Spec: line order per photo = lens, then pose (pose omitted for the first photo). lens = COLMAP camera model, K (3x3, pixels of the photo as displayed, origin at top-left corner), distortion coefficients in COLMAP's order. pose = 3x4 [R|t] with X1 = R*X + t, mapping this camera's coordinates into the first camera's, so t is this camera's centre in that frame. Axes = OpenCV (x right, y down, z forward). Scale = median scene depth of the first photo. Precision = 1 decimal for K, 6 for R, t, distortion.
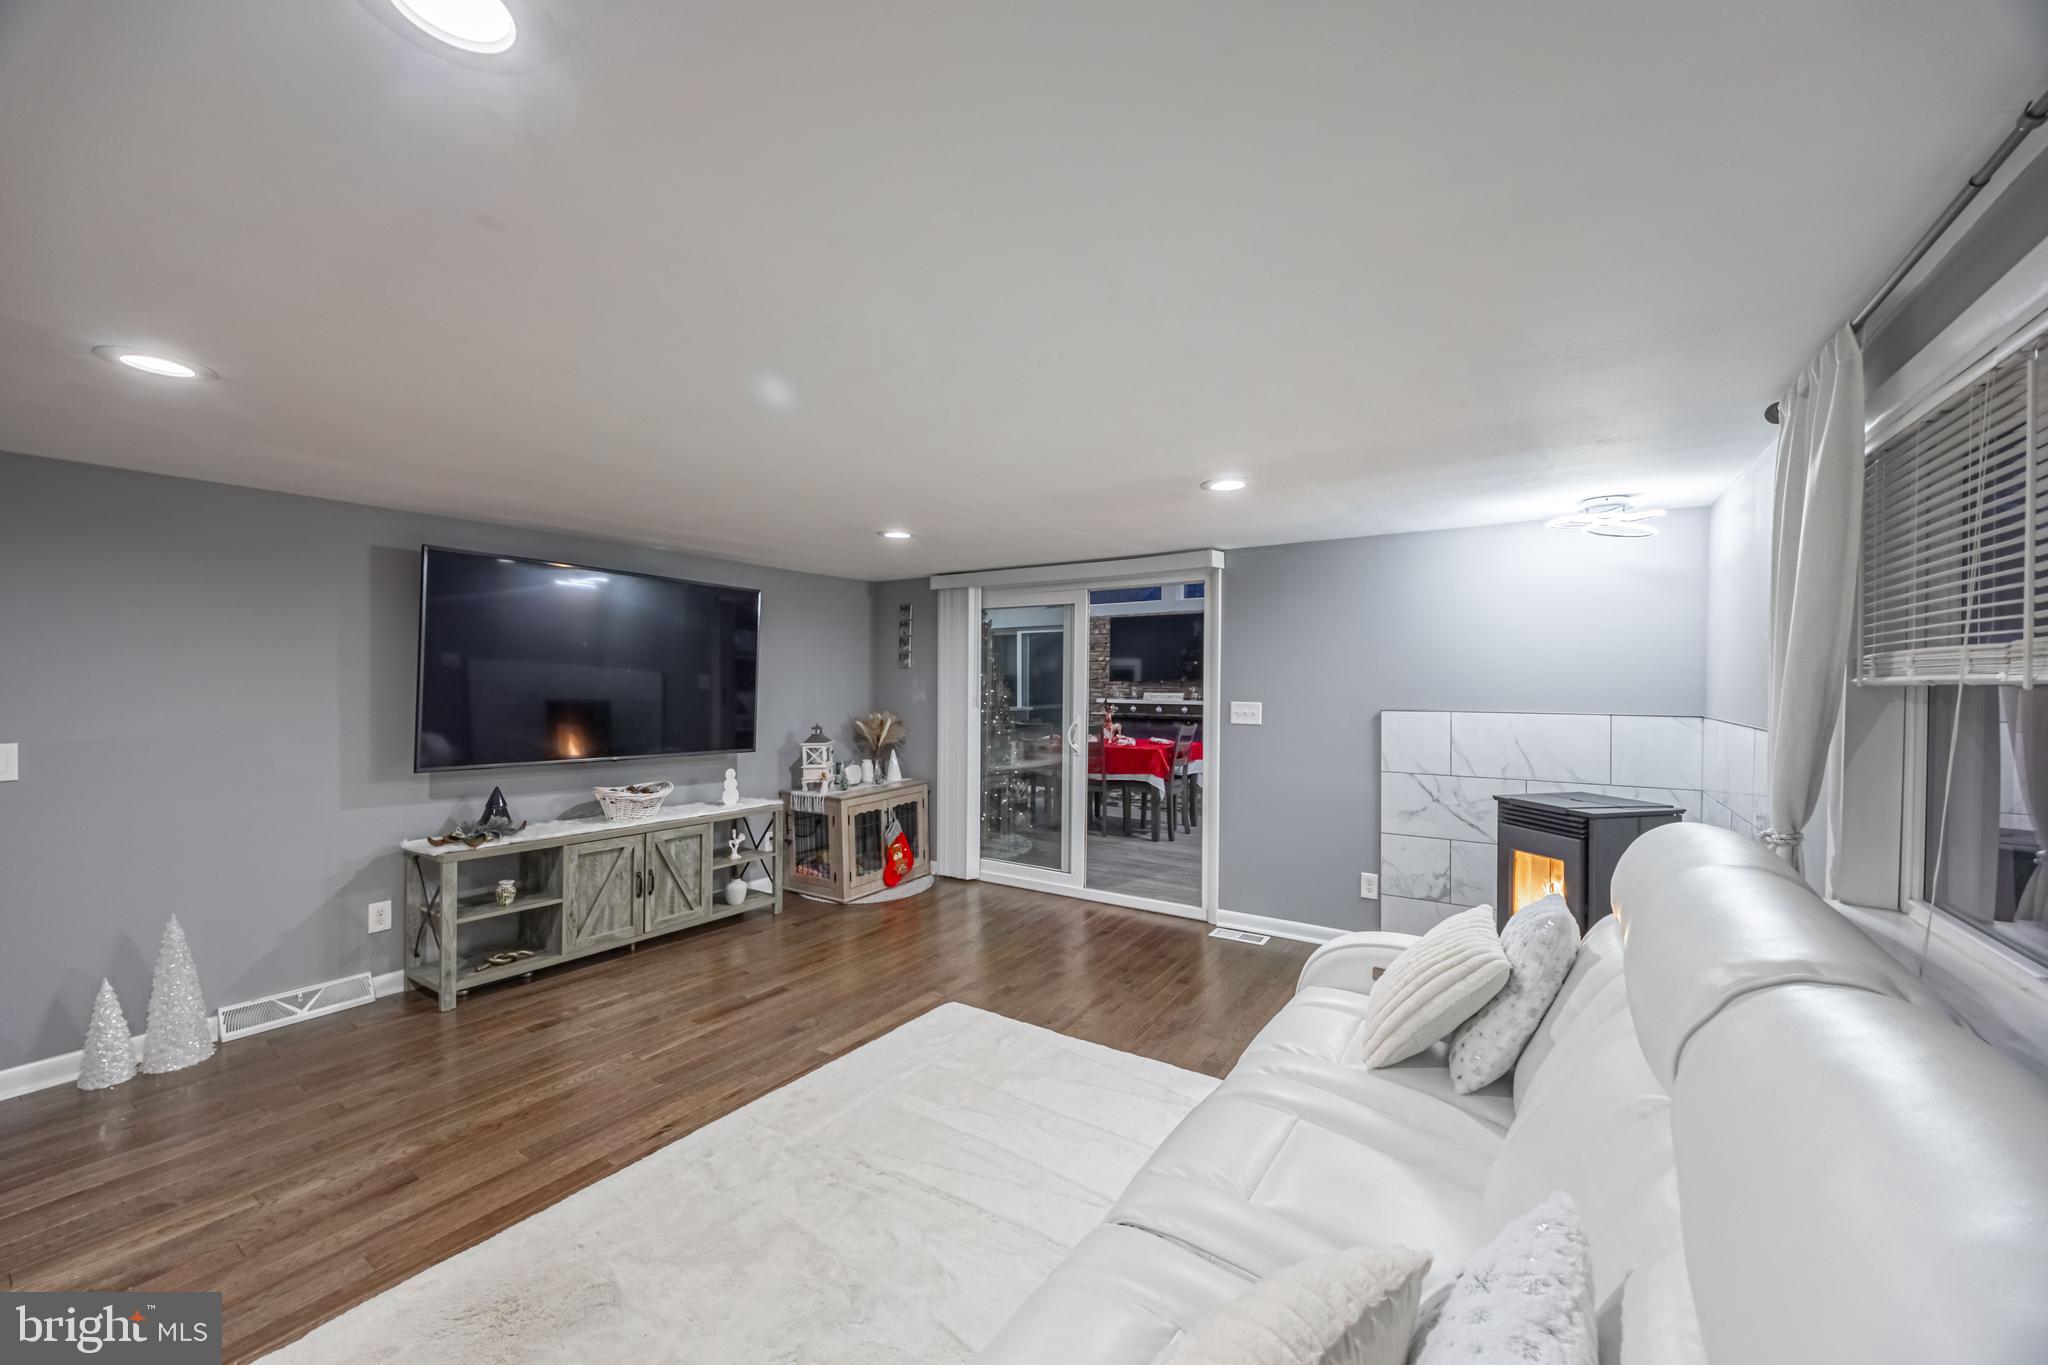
lens RADIAL K [[769.6, 0, 1026.1], [0, 769.6, 685.6], [0, 0, 1]] dist [-0.018344, -0.000235]
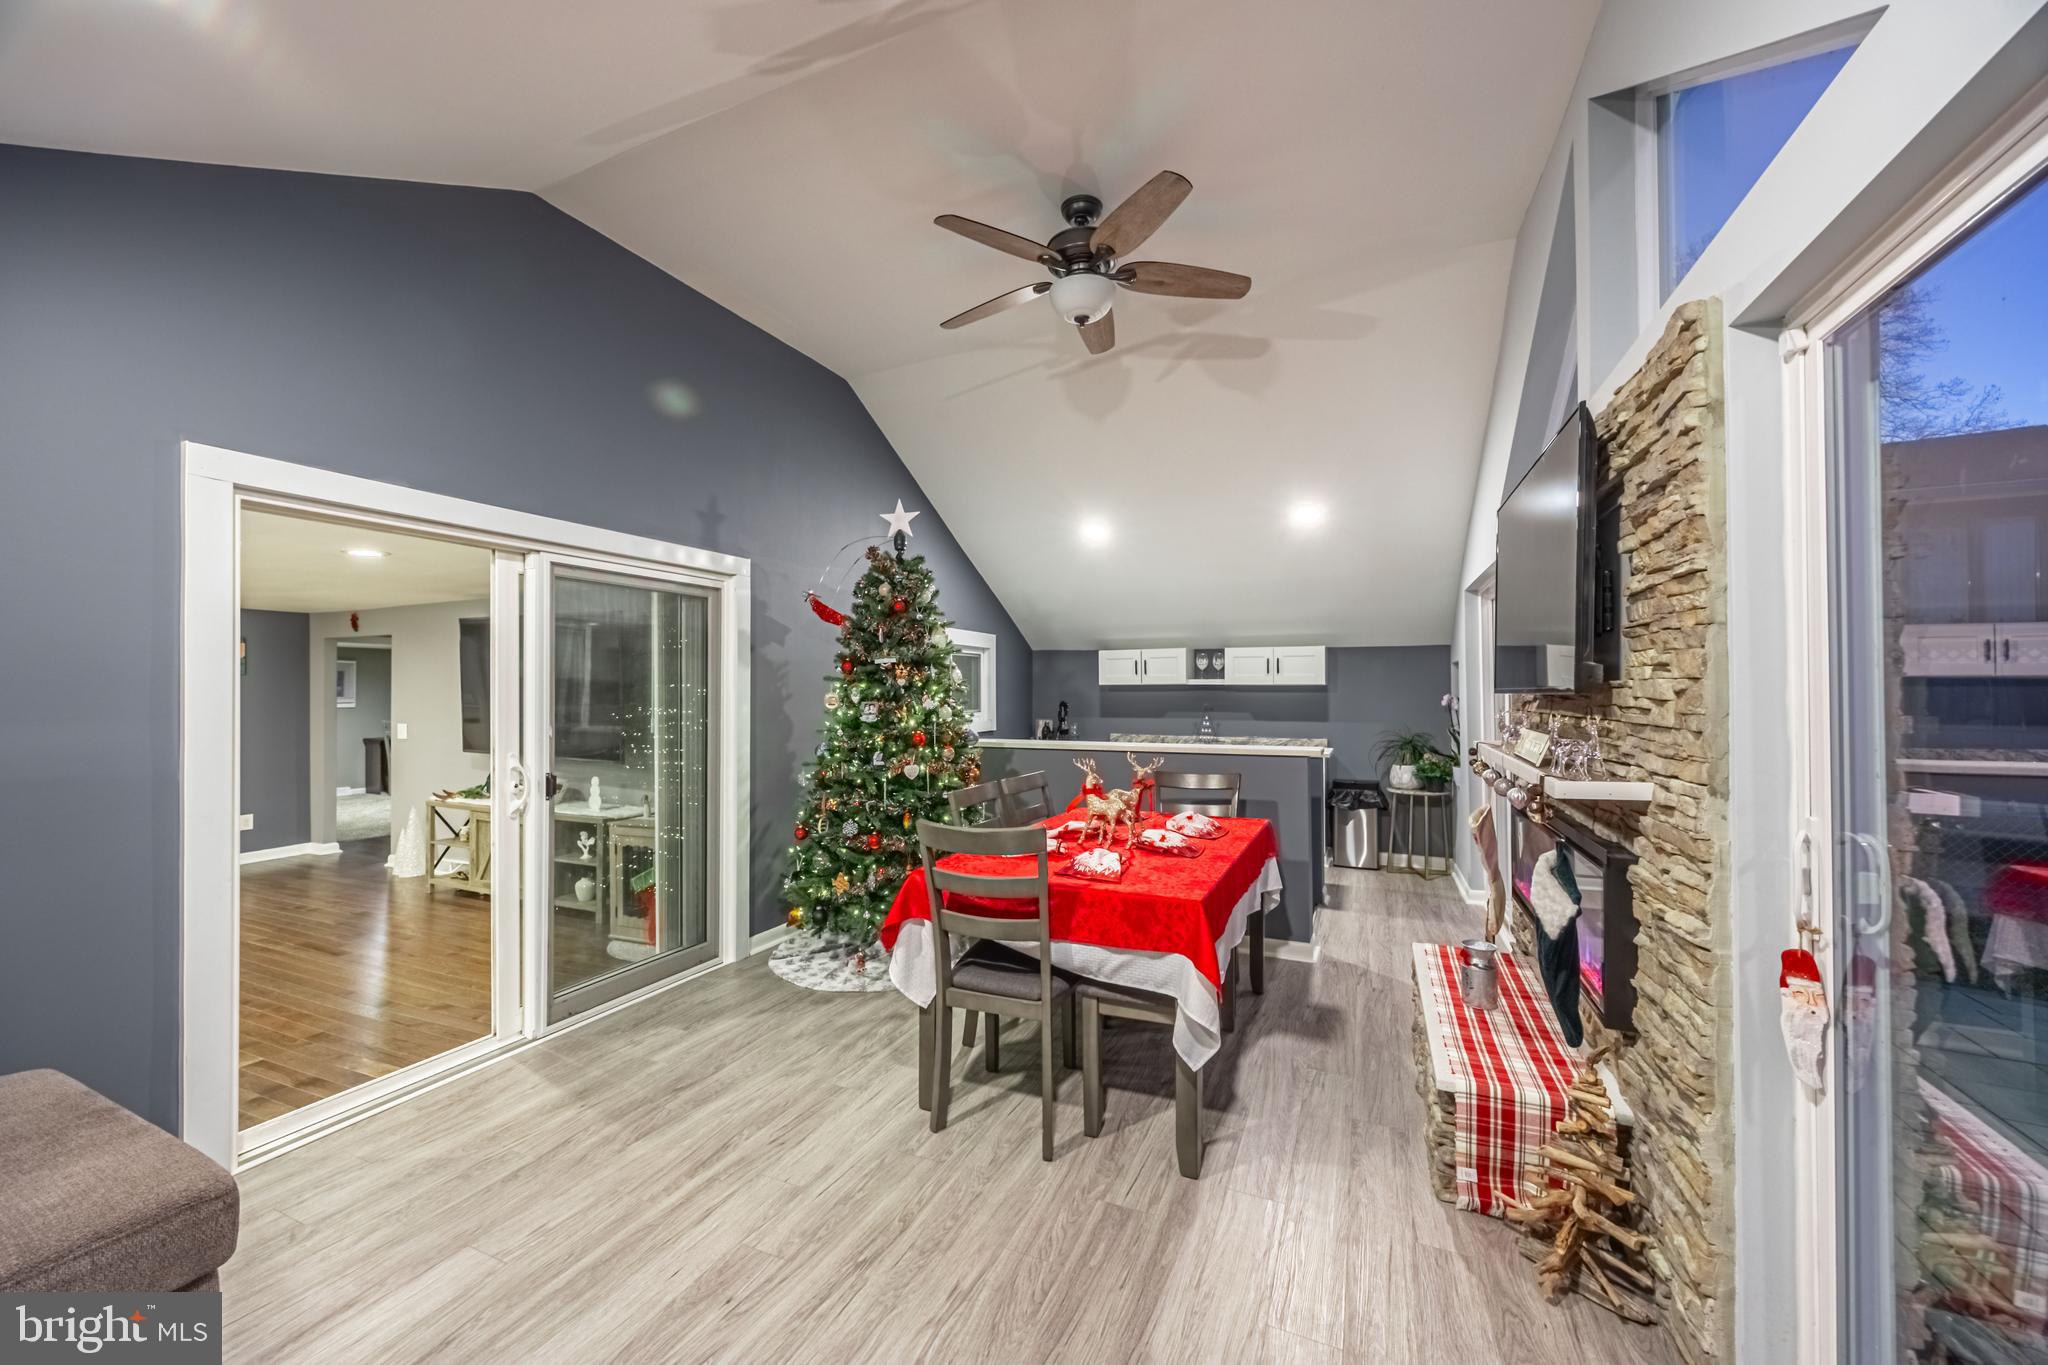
lens RADIAL K [[779.7, 0, 1019.4], [0, 779.7, 677.1], [0, 0, 1]] dist [-0.000899, 0.000068]
pose [[0.160271, -0.019537, -0.986880, 0.876038], [0.000603, 0.999806, -0.019695, -0.014637], [0.987073, 0.002561, 0.160252, 1.501922]]
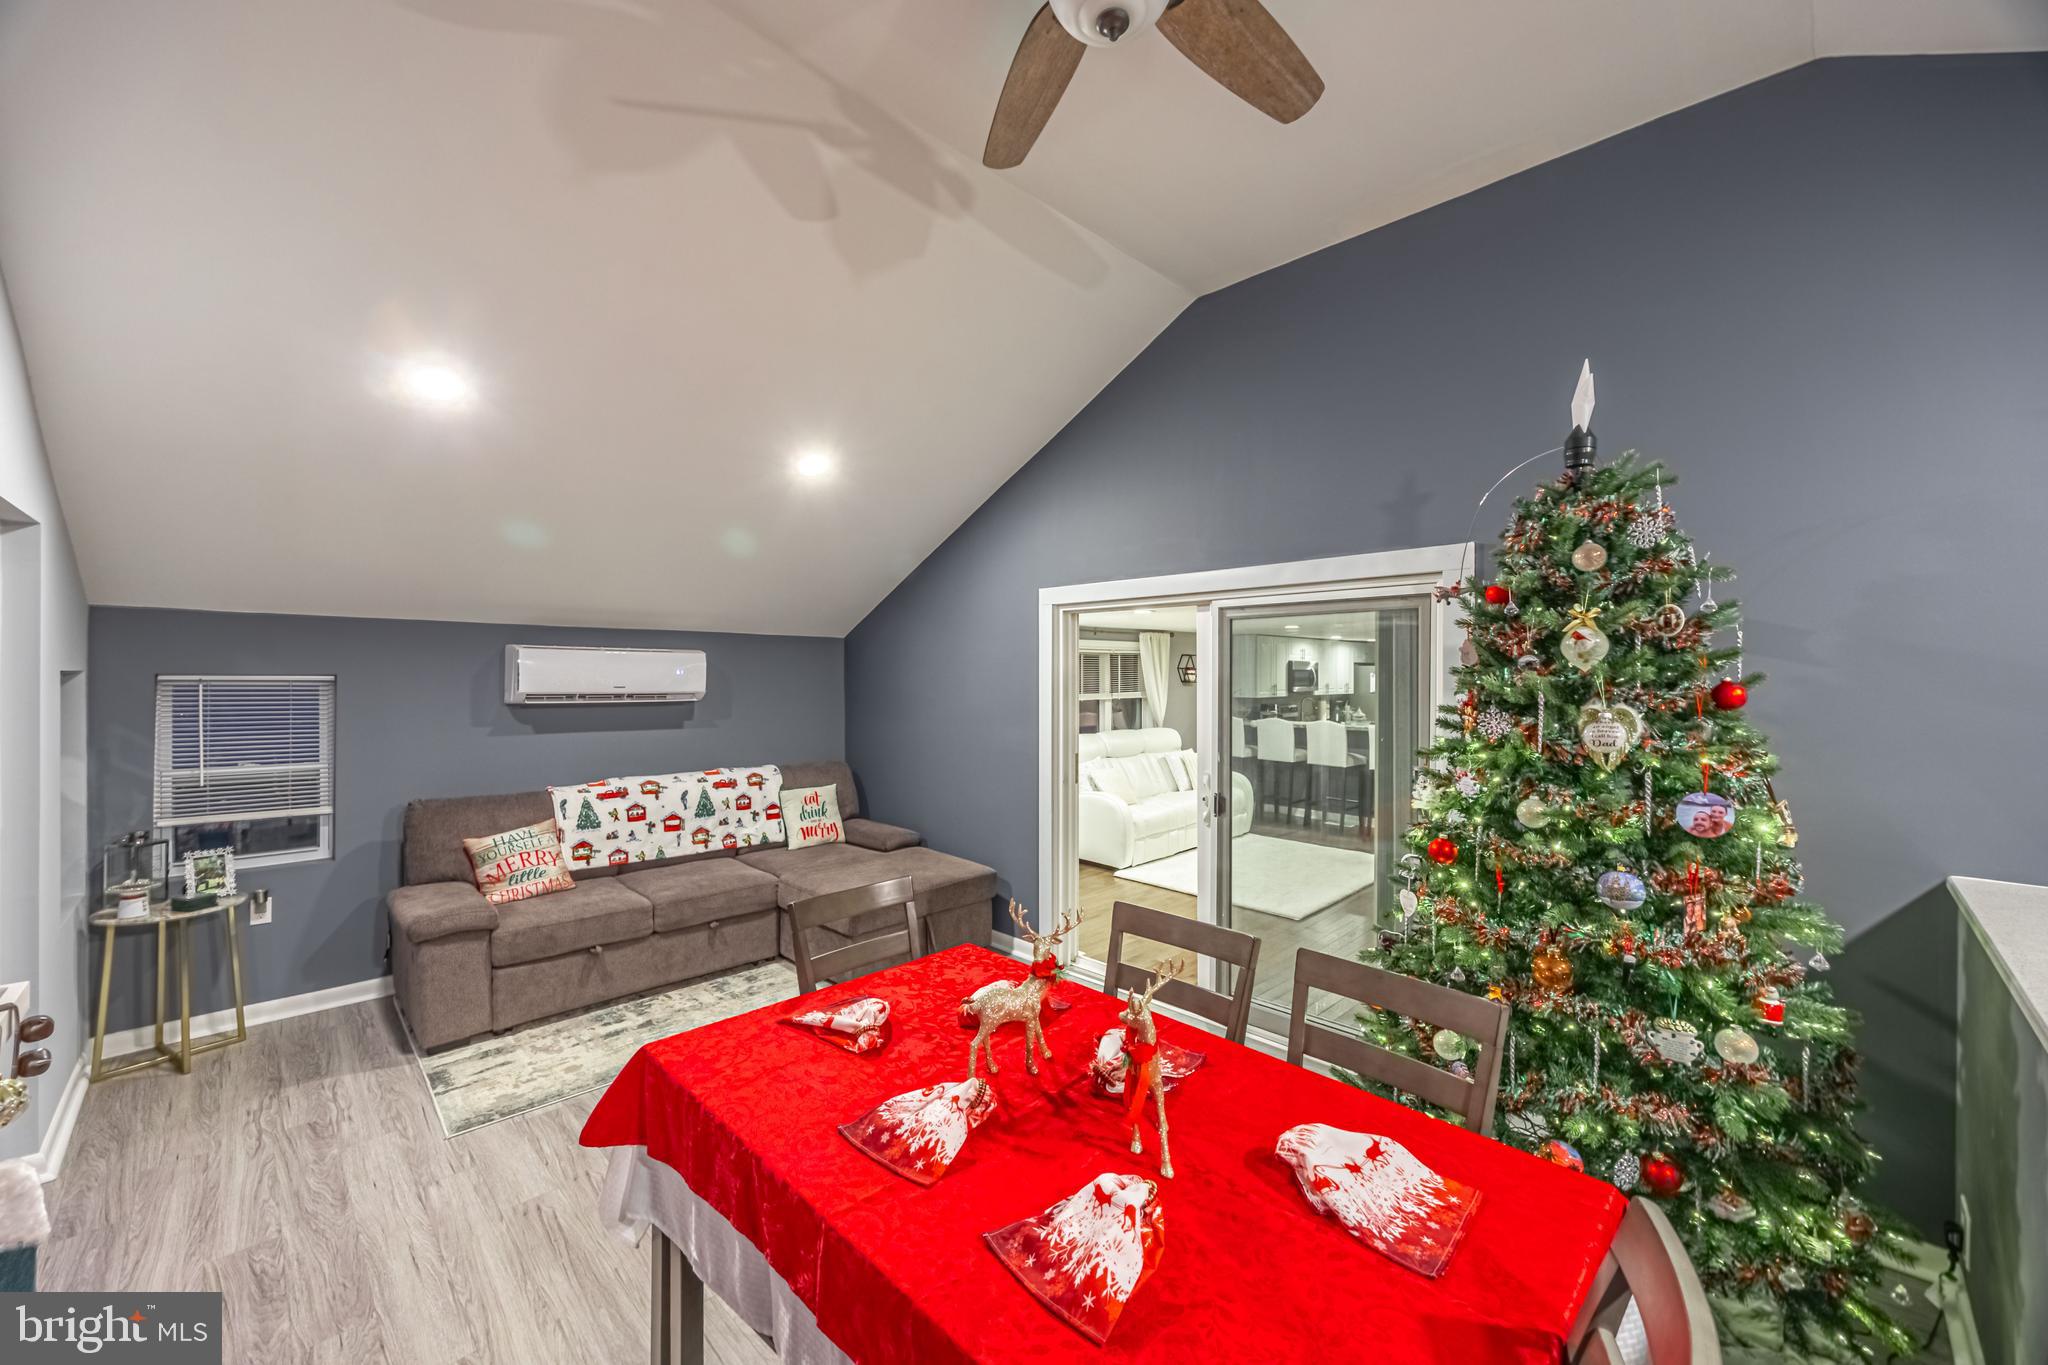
lens RADIAL K [[779.7, 0, 1019.4], [0, 779.7, 677.1], [0, 0, 1]] dist [-0.000899, 0.000068]
pose [[-0.981059, -0.012509, 0.193306, 0.119699], [-0.010299, 0.999870, 0.012432, -0.073661], [-0.193436, 0.010206, -0.981060, 2.037385]]
